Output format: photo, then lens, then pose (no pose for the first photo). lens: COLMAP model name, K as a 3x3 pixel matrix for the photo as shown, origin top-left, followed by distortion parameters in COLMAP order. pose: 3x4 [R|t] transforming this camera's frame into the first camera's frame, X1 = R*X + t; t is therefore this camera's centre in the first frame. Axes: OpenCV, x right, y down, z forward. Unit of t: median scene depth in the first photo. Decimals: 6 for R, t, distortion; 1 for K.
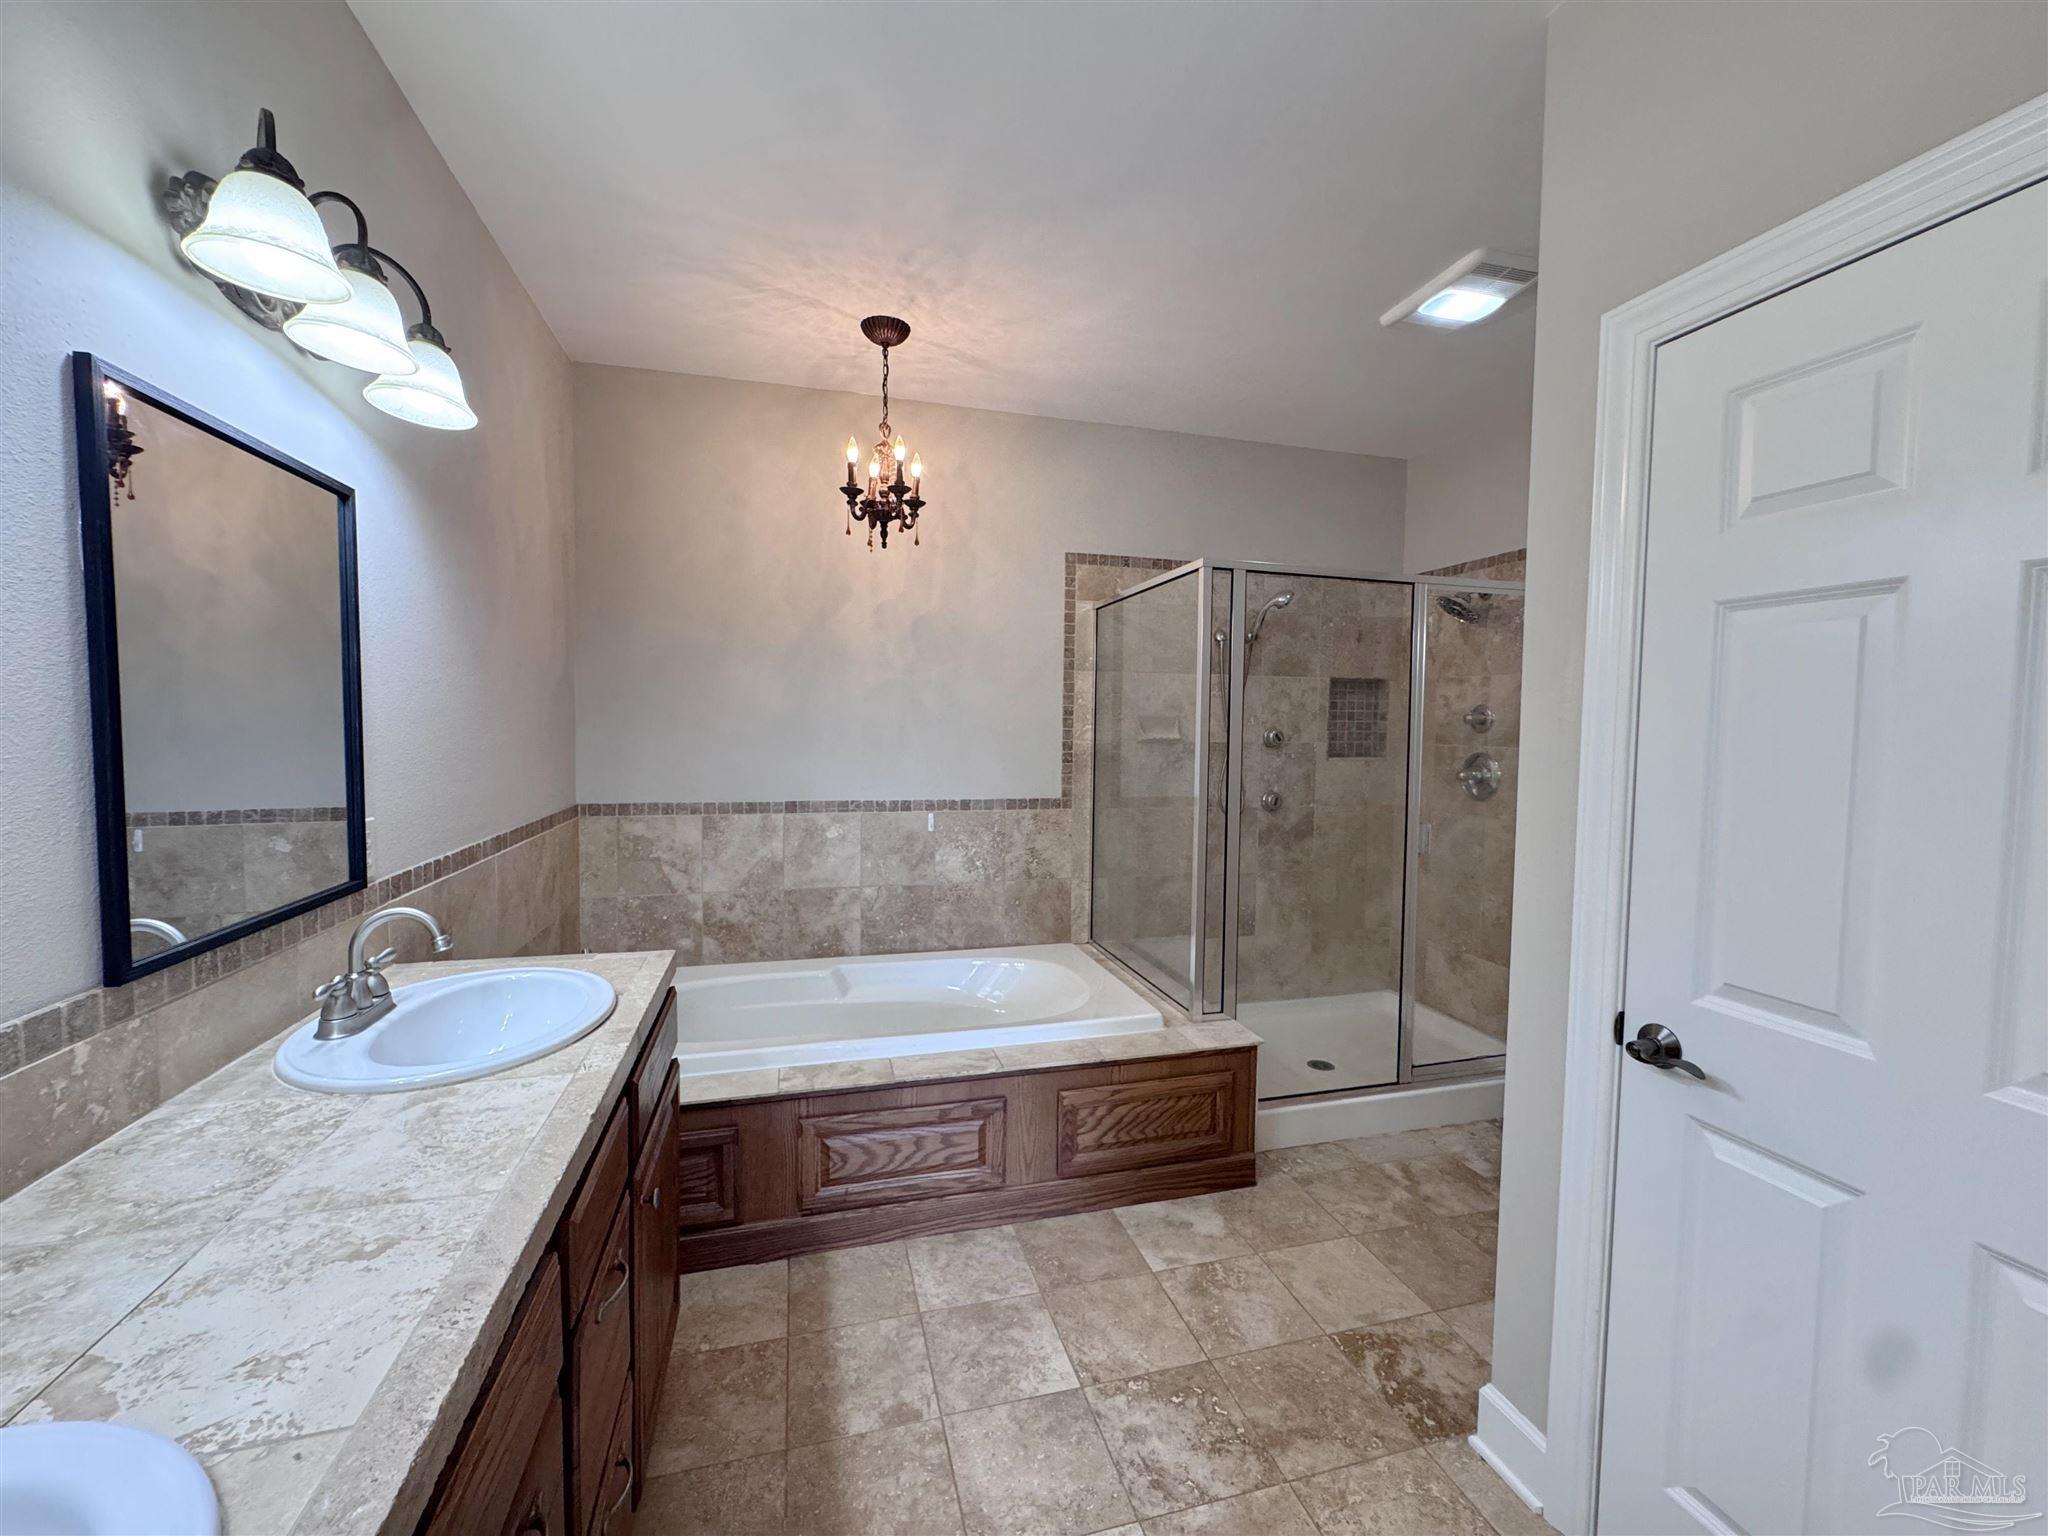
lens RADIAL K [[821.5, 0, 1016.7], [0, 821.5, 762.5], [0, 0, 1]] dist [-0.002176, 0.000090]
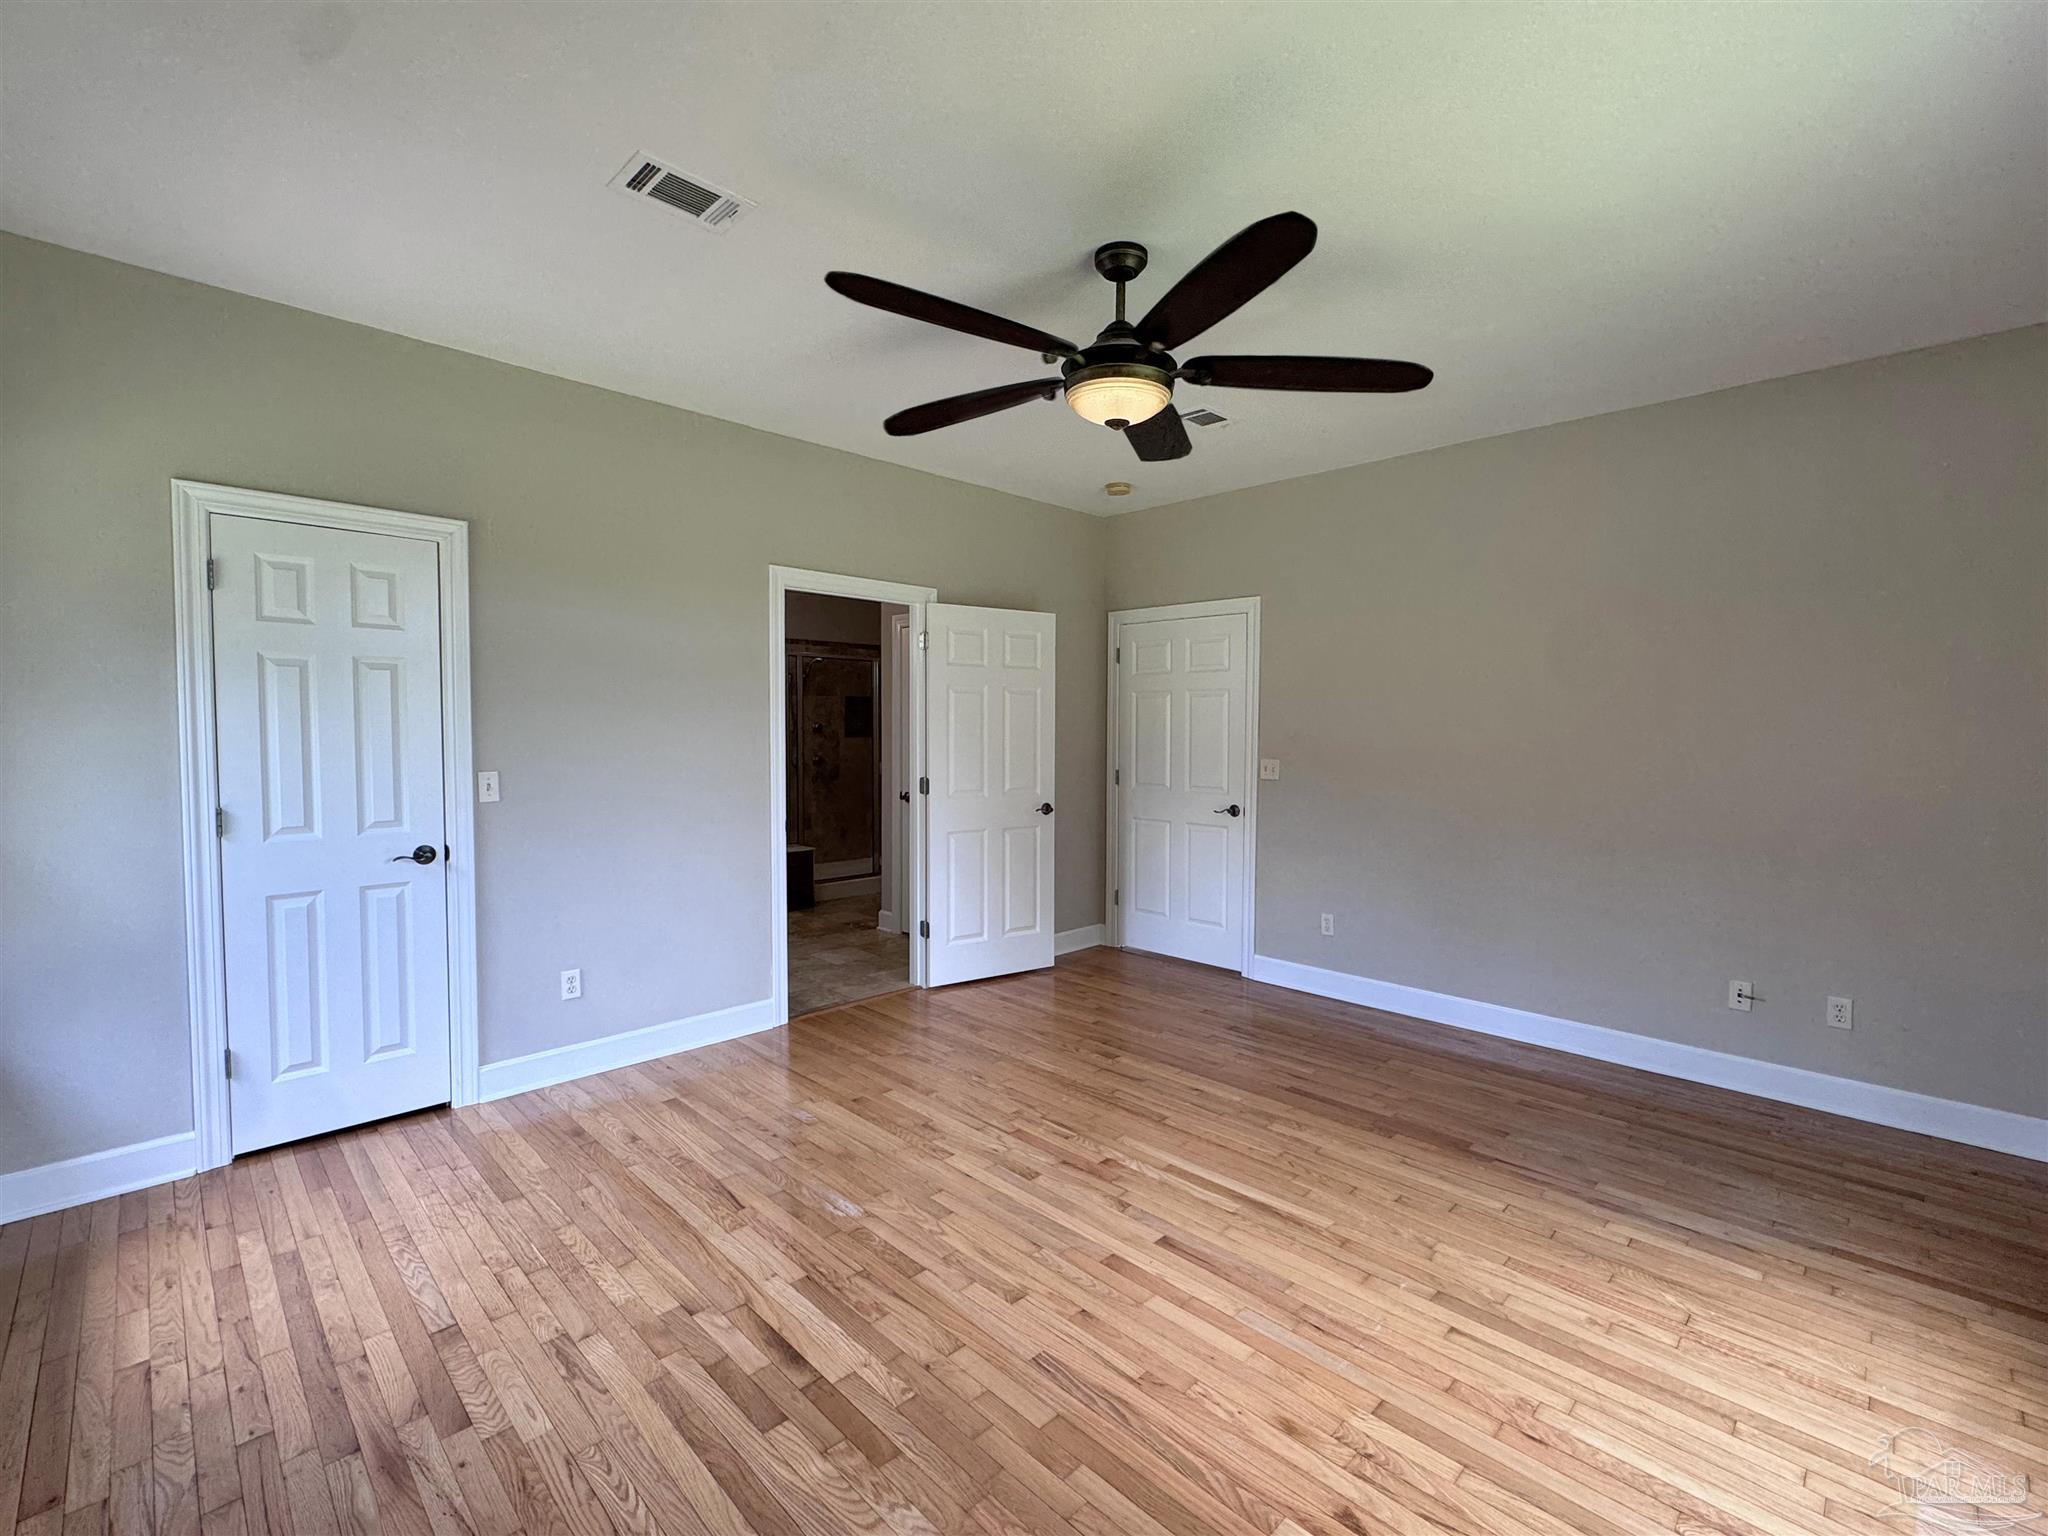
lens RADIAL K [[889.2, 0, 1023.2], [0, 889.2, 771.5], [0, 0, 1]] dist [0.000565, 0.000029]
pose [[0.867744, -0.027038, 0.496276, -0.366450], [0.023161, 0.999634, 0.013965, 0.064142], [-0.496472, -0.000624, 0.868052, -1.250371]]
